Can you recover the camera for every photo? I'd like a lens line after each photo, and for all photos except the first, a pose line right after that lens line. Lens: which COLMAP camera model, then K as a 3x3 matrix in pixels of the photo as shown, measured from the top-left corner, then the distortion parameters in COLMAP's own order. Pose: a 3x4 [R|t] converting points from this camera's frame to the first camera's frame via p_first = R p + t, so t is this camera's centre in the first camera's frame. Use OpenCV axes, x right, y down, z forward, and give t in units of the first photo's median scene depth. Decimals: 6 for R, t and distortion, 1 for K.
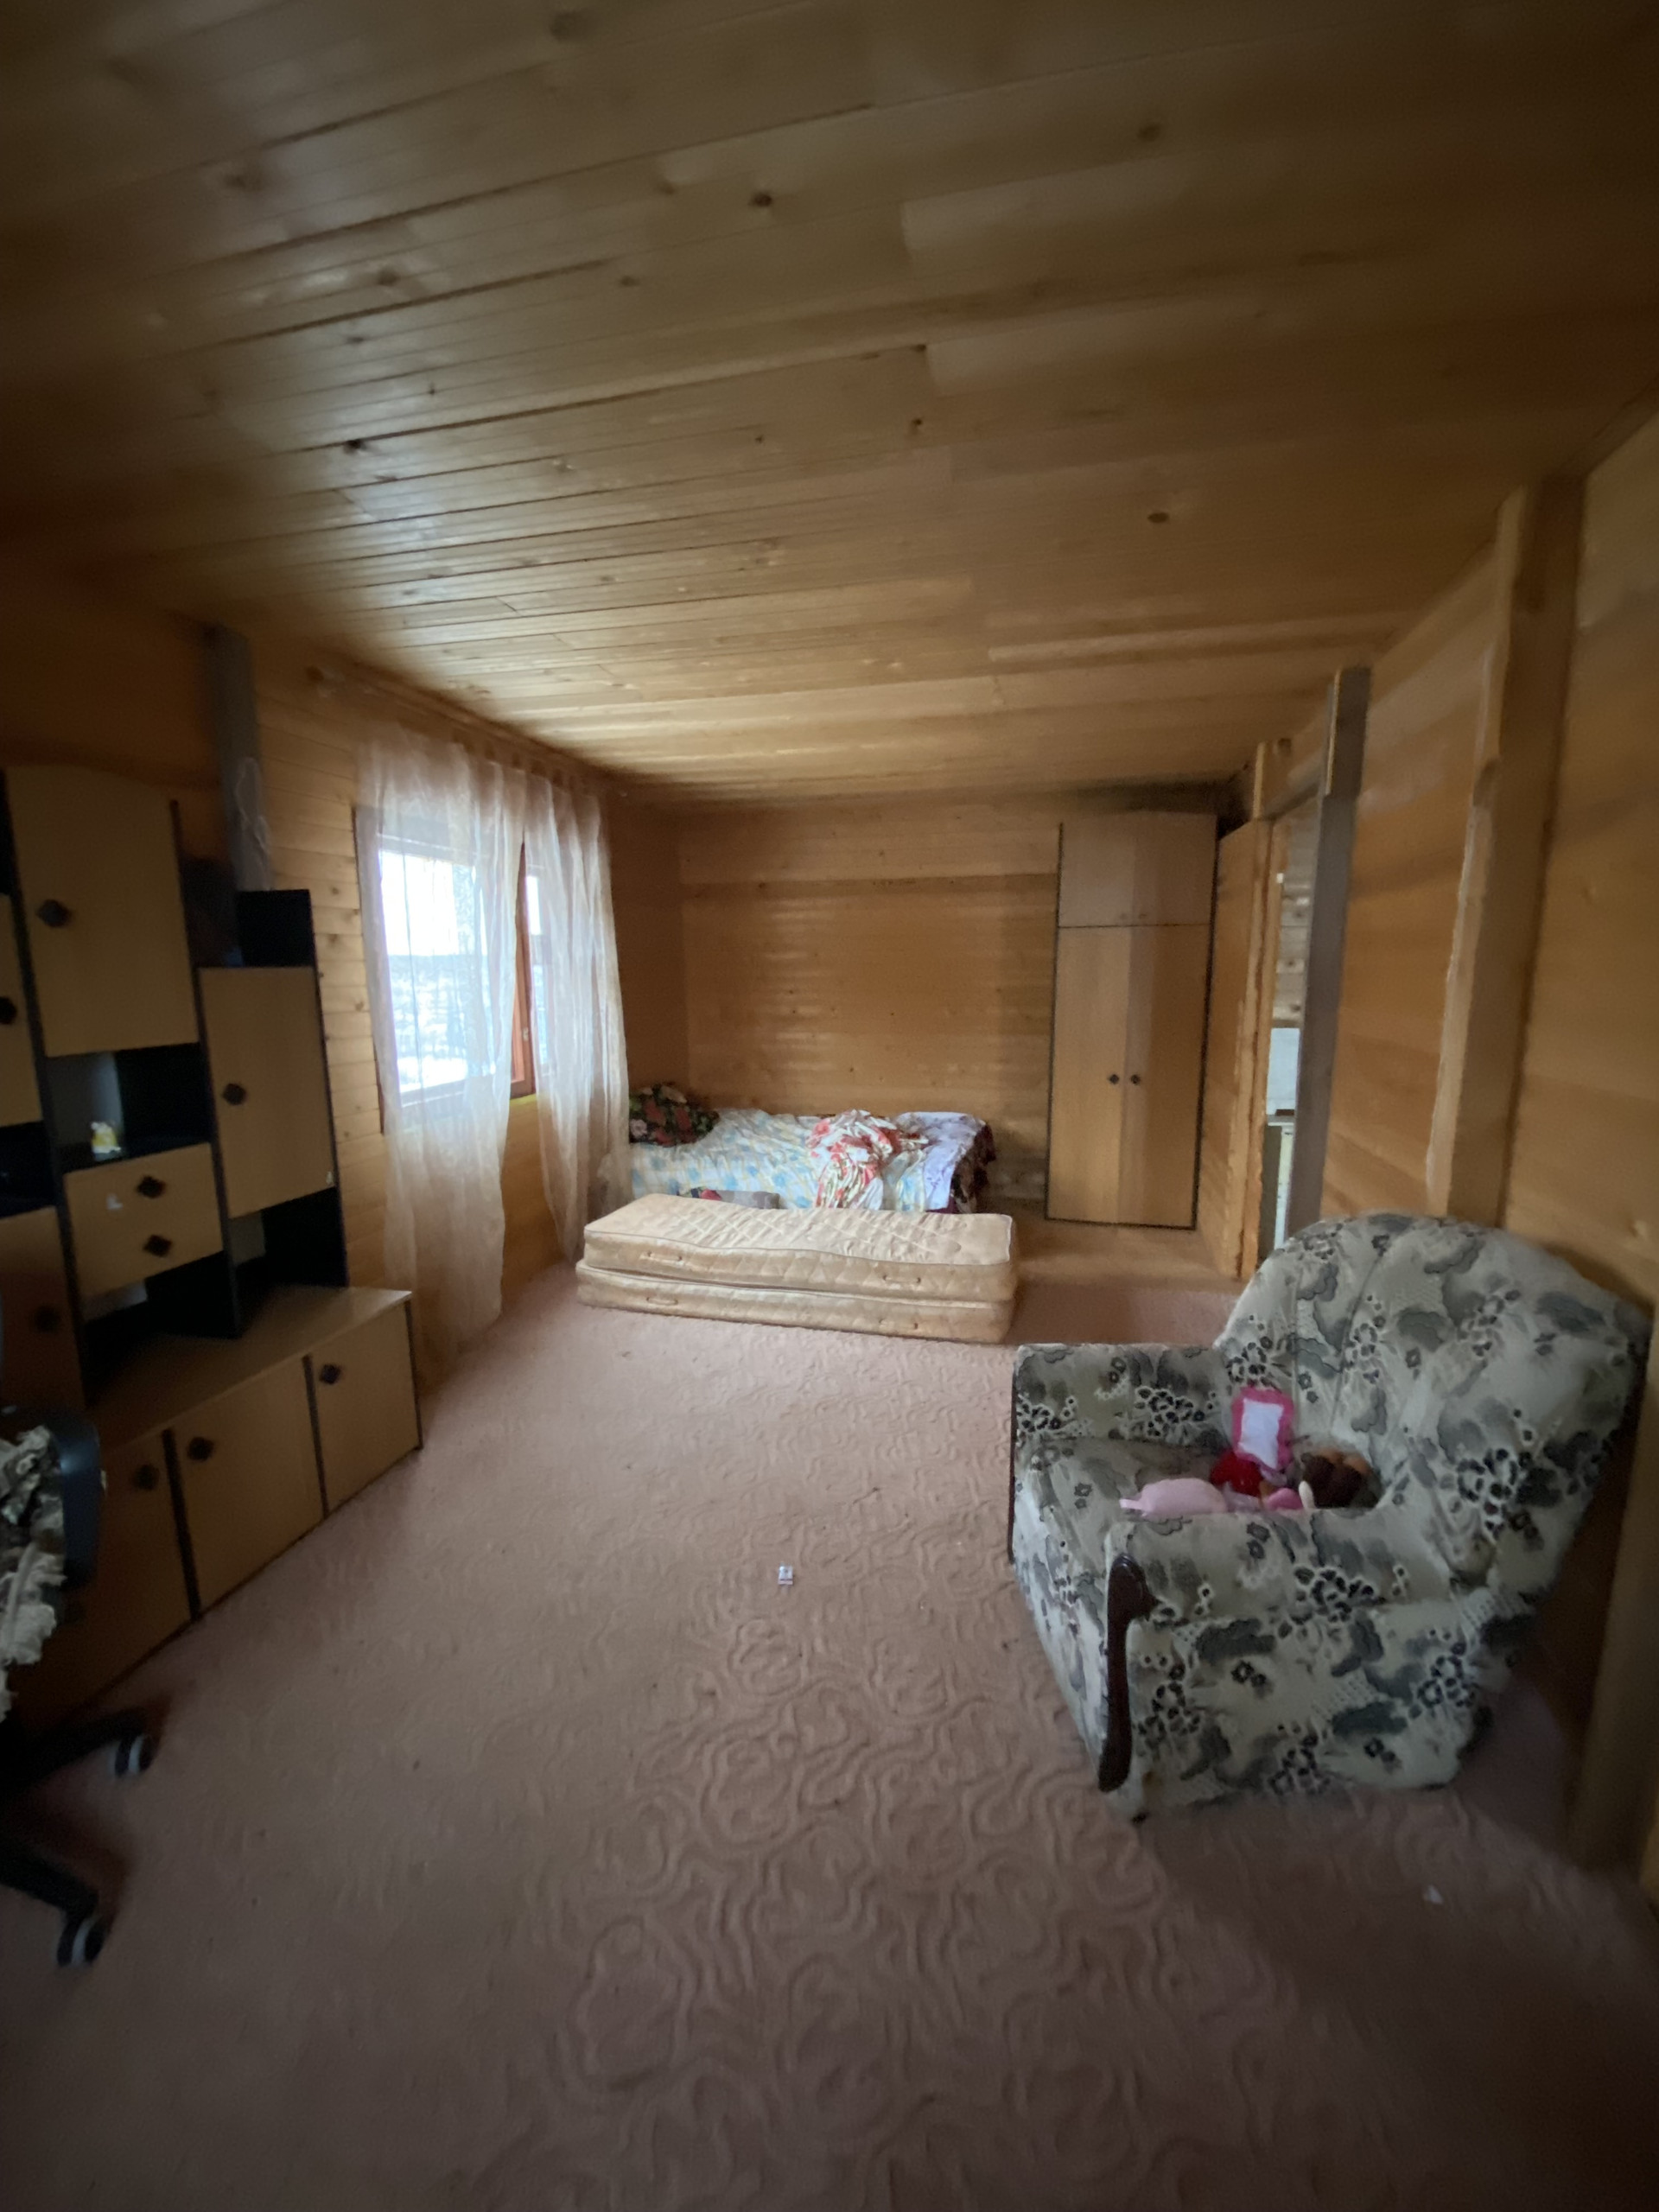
lens RADIAL K [[897.8, 0, 829.5], [0, 897.8, 1106.0], [0, 0, 1]] dist [0.042636, -0.028998]
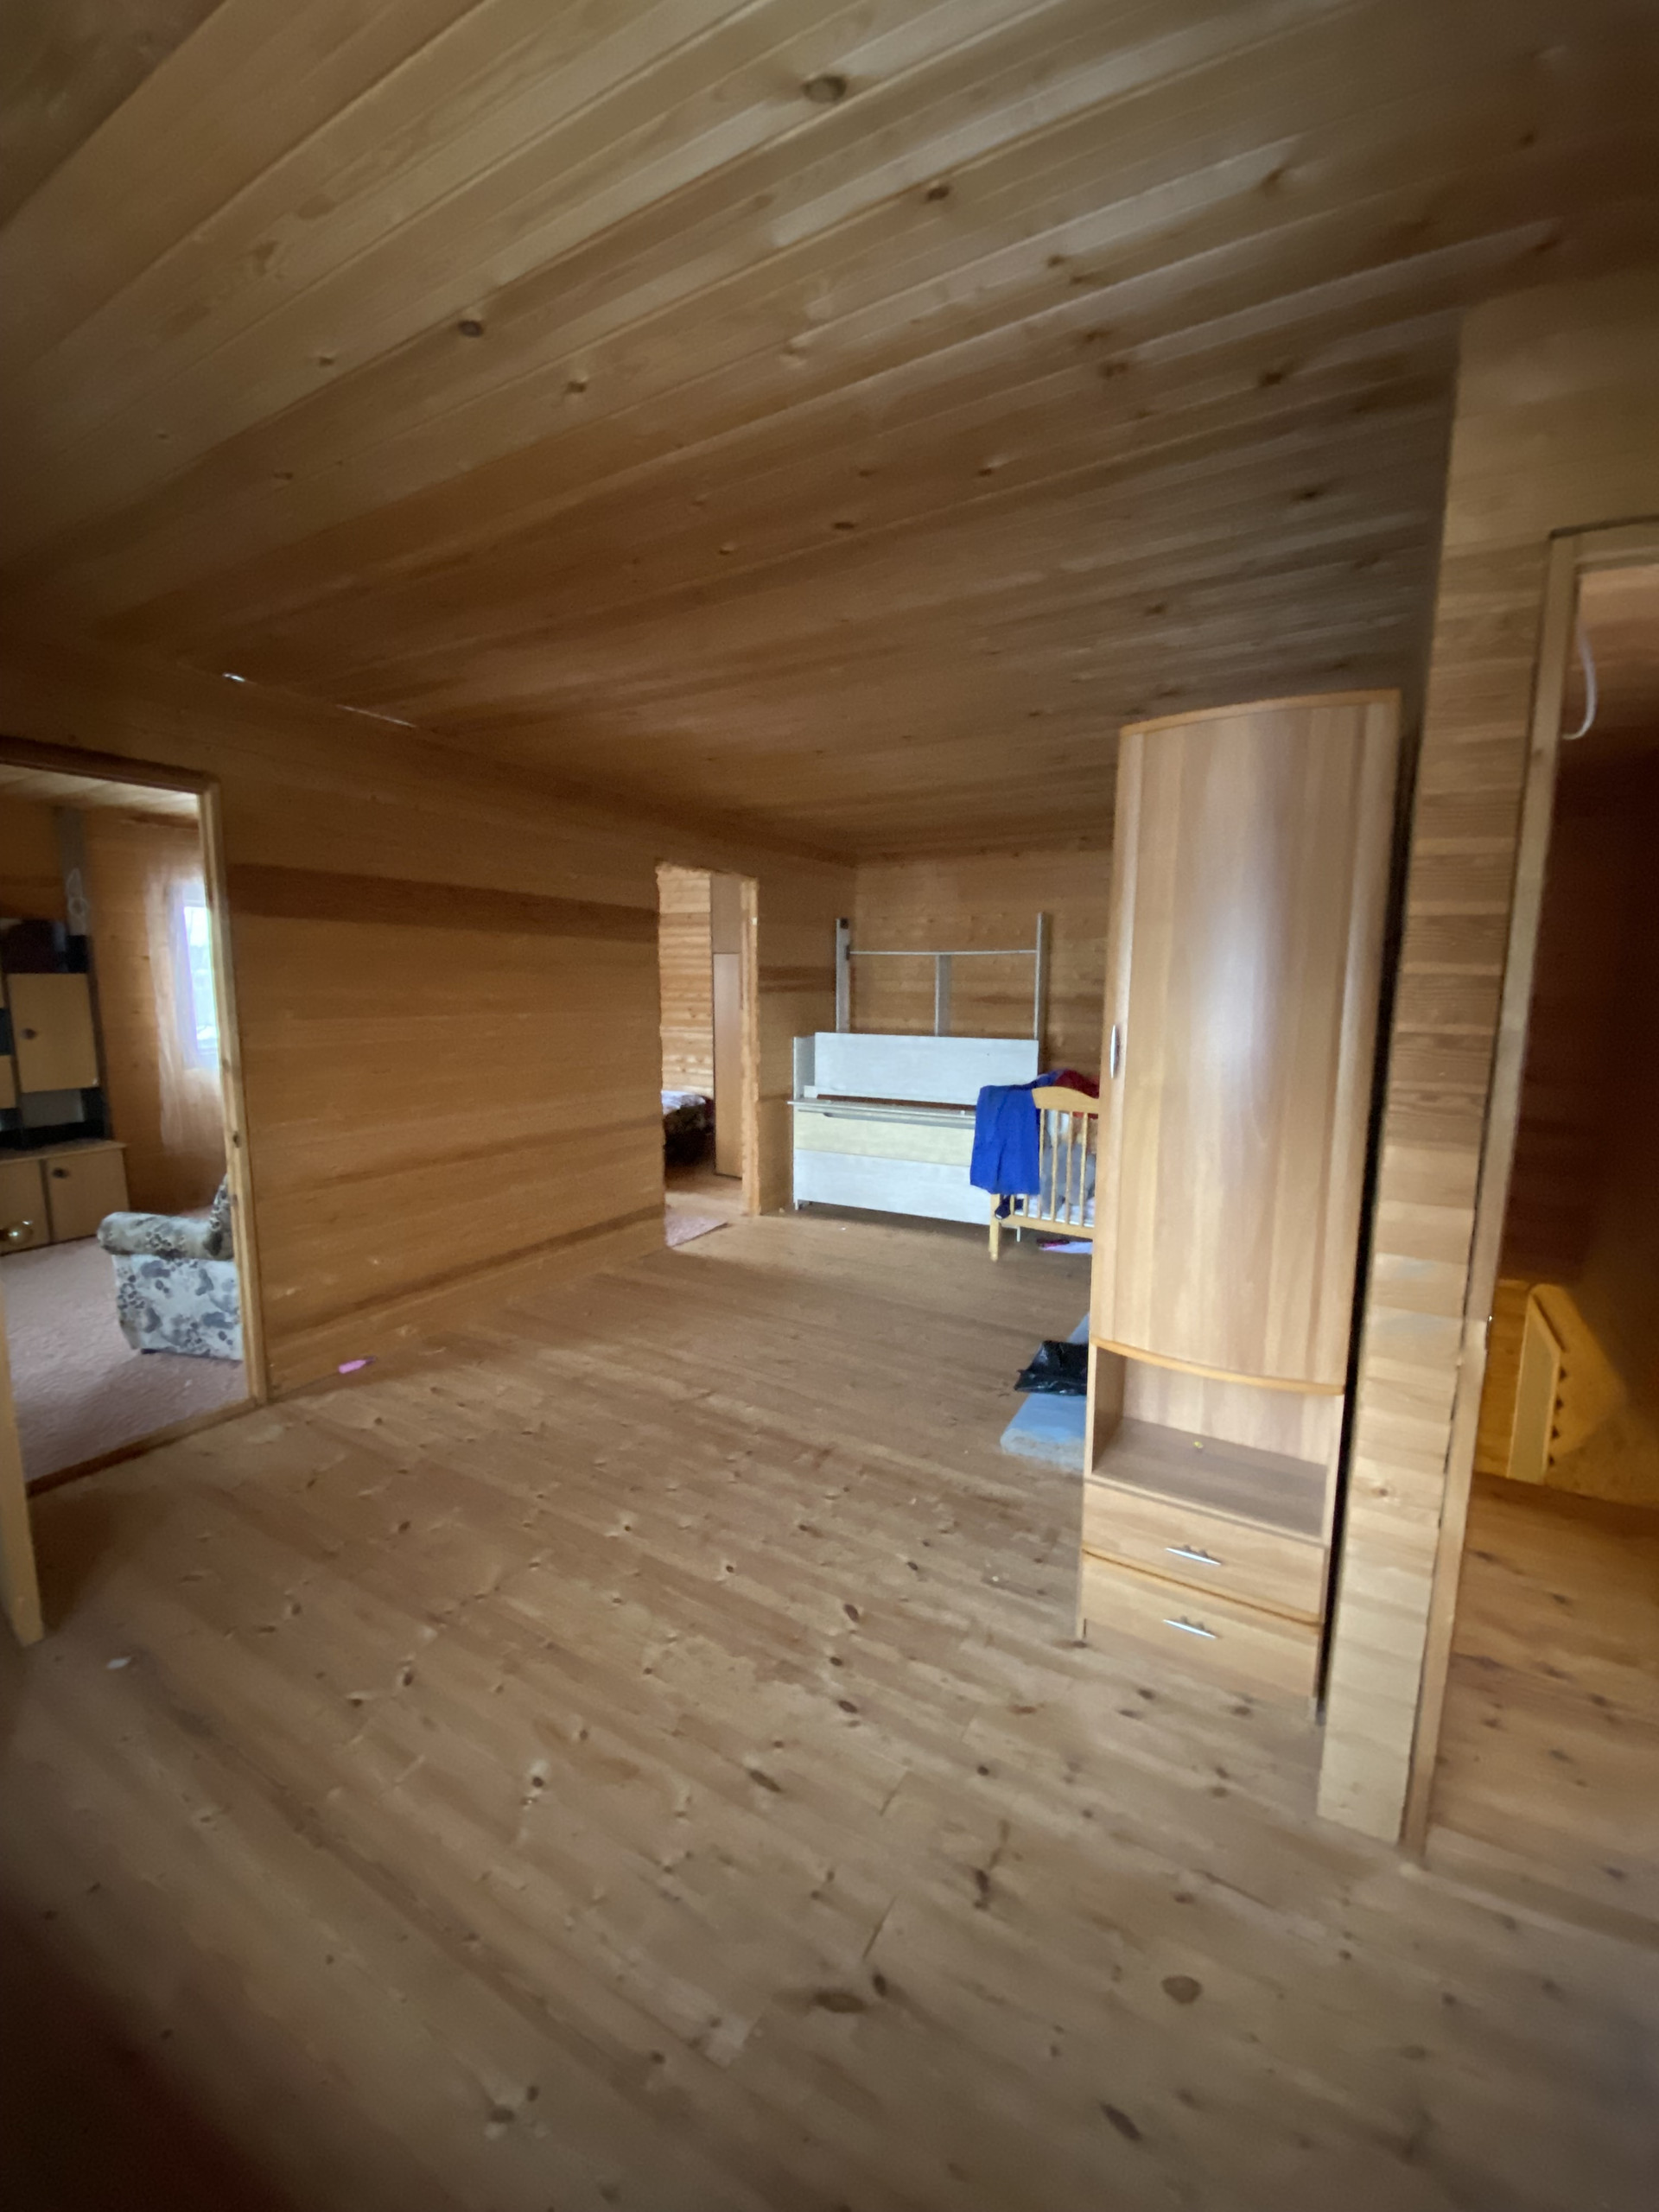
lens RADIAL K [[897.8, 0, 829.5], [0, 897.8, 1106.0], [0, 0, 1]] dist [0.042636, -0.028998]
pose [[0.949776, 0.055441, -0.307980, 2.118259], [-0.061401, 0.998066, -0.009689, 0.073335], [0.306847, 0.028113, 0.951343, -0.518201]]
